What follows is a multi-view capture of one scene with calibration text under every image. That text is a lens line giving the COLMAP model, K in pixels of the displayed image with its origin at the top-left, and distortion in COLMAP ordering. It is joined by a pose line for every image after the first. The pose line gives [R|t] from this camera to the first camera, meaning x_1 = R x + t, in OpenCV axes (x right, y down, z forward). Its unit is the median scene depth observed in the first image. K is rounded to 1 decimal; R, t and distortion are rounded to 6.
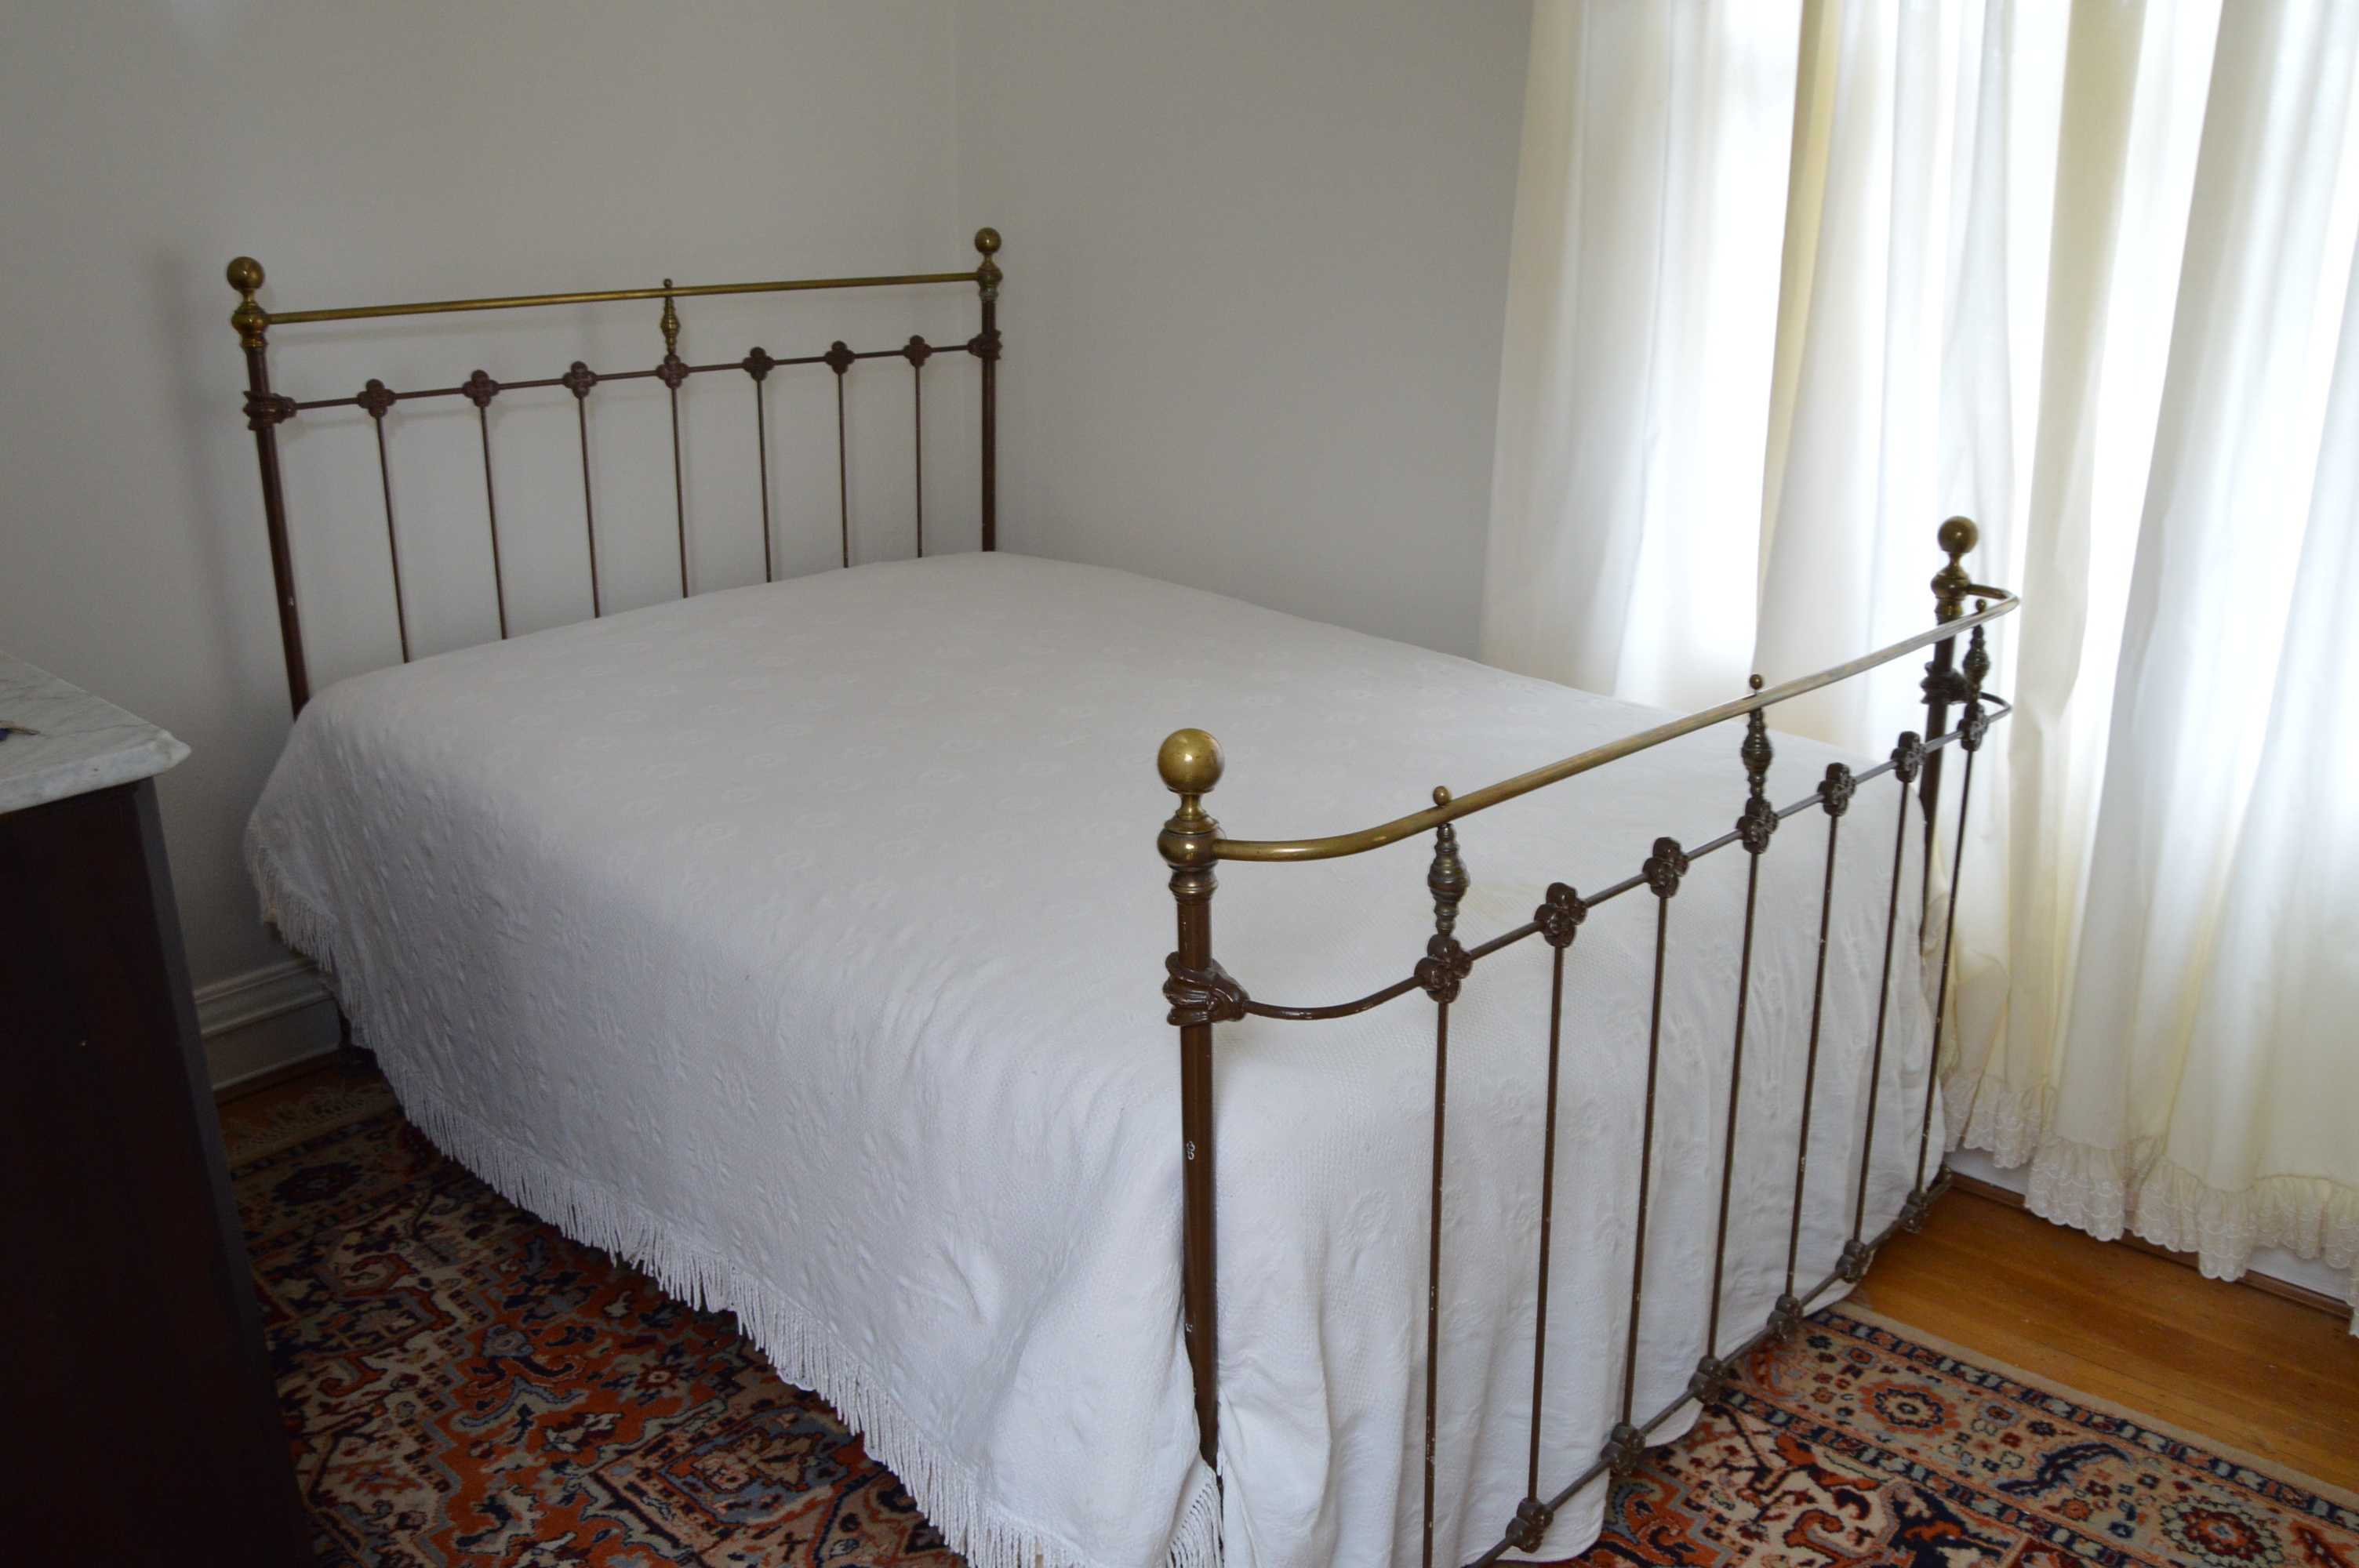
lens RADIAL K [[1923.0, 0, 1140.9], [0, 1923.0, 785.9], [0, 0, 1]] dist [-0.057610, 0.005652]
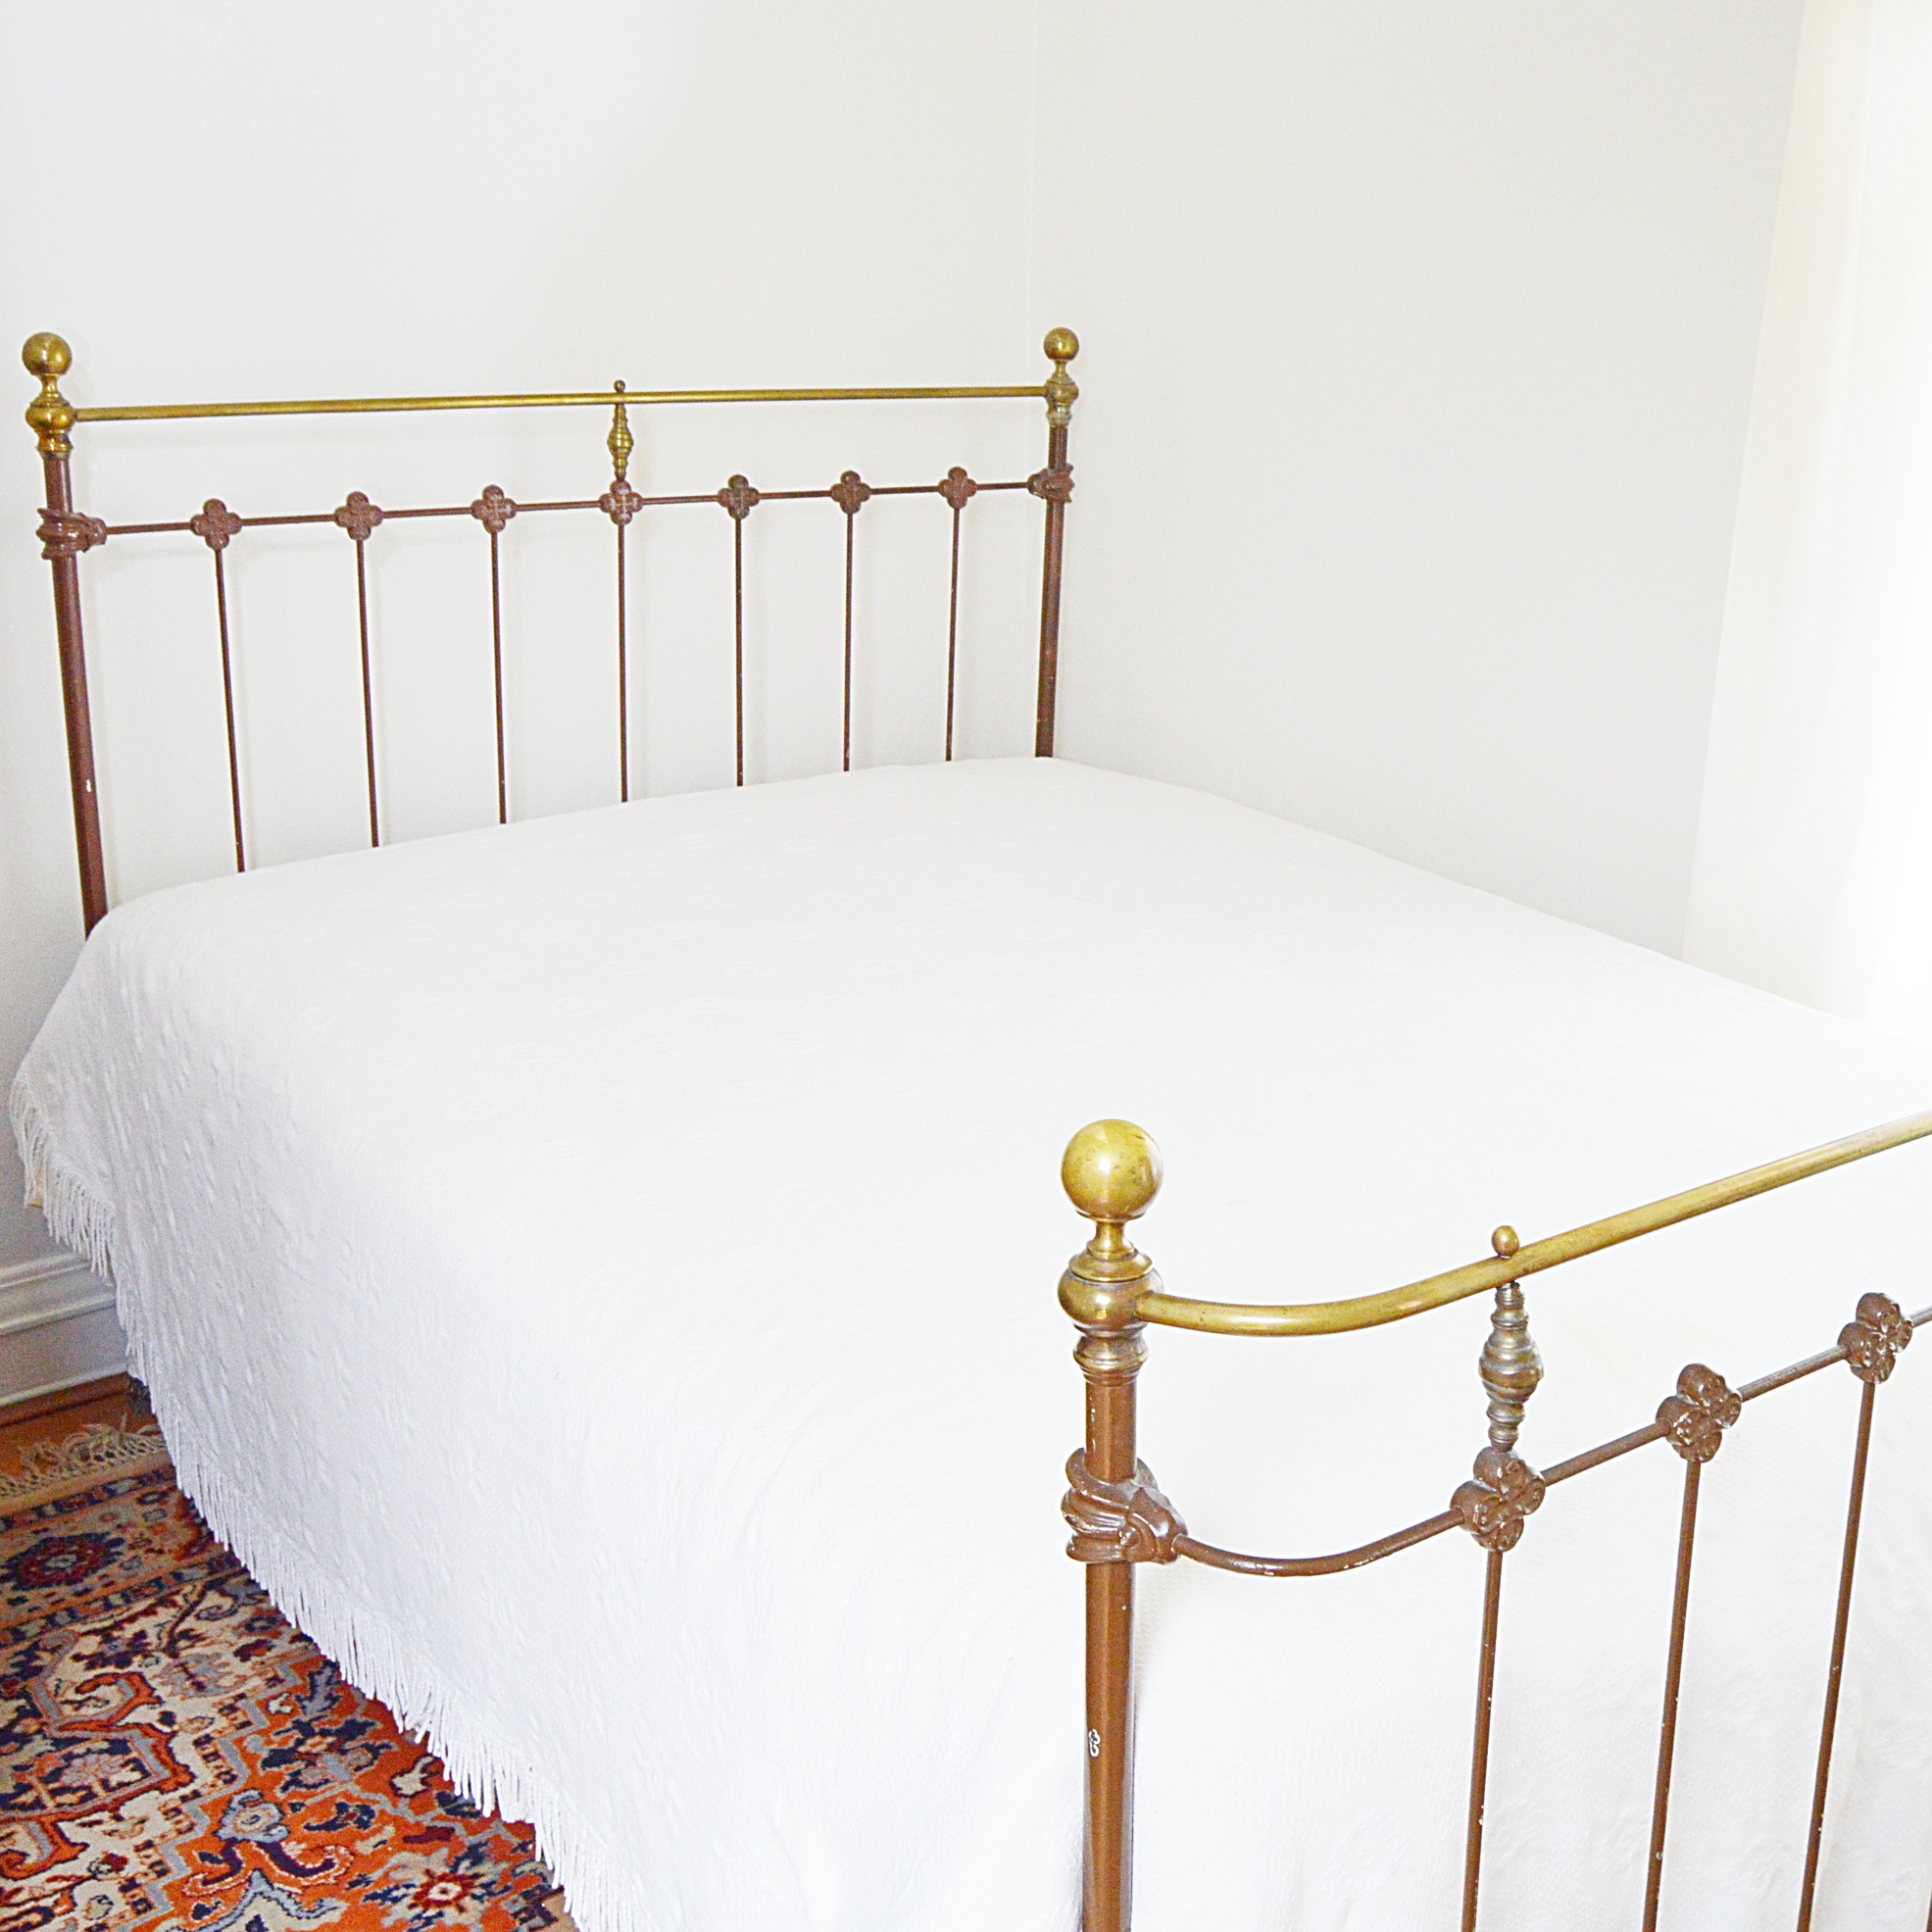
lens RADIAL K [[2384.1, 0, 1117.7], [0, 2384.1, 963.2], [0, 0, 1]] dist [-0.063598, 0.019843]
pose [[0.993856, 0.061178, -0.092233, 0.060130], [-0.062881, 0.997898, -0.015668, -0.043001], [0.091081, 0.021372, 0.995614, 0.117105]]
